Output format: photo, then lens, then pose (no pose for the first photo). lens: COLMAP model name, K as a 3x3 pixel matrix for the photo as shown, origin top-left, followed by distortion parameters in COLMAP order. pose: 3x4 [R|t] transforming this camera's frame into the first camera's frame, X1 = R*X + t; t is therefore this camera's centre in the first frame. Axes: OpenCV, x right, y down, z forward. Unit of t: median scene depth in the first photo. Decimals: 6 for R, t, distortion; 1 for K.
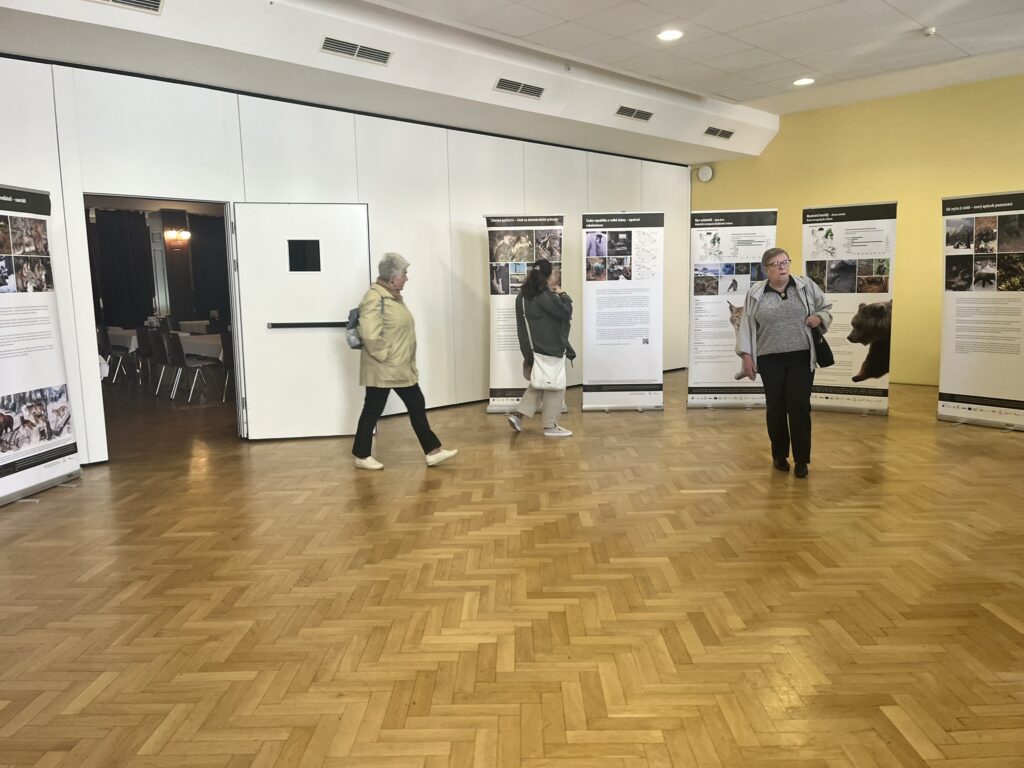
lens RADIAL K [[764.0, 0, 512.0], [0, 764.0, 384.0], [0, 0, 1]] dist [0.000475, -0.003975]
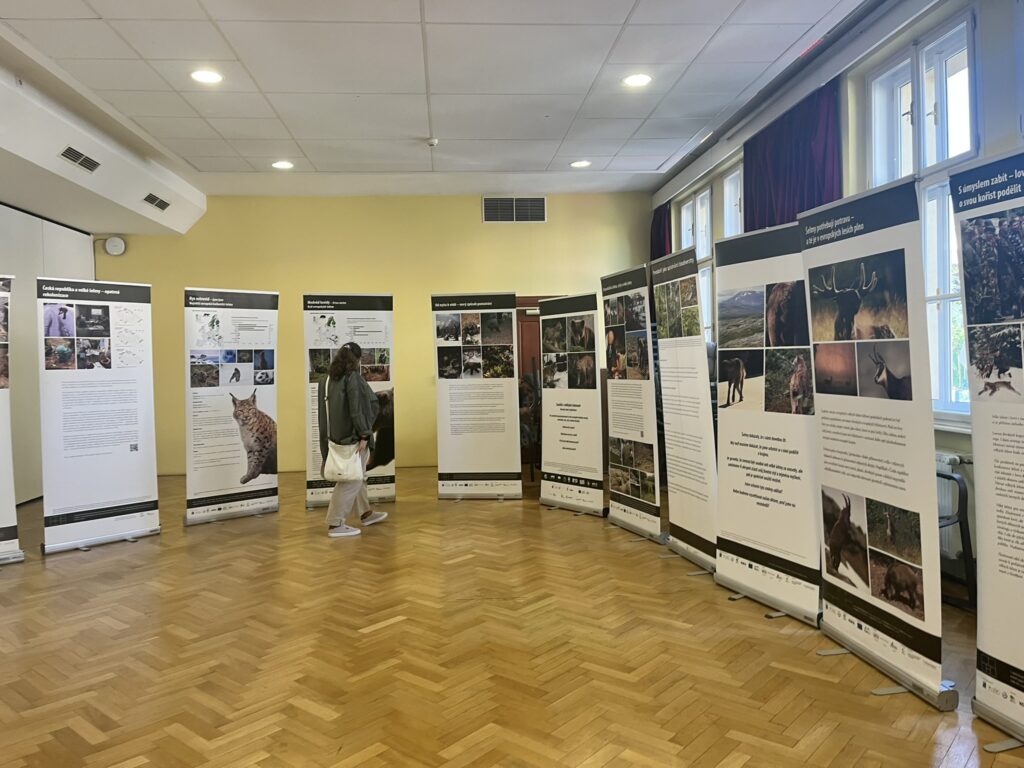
lens RADIAL K [[760.7, 0, 512.9], [0, 760.7, 360.6], [0, 0, 1]] dist [0.078835, -0.086939]
pose [[0.645515, 0.008821, 0.763697, -0.179703], [0.104740, 0.989463, -0.099960, -0.025666], [-0.756532, 0.144515, 0.637789, 0.208006]]
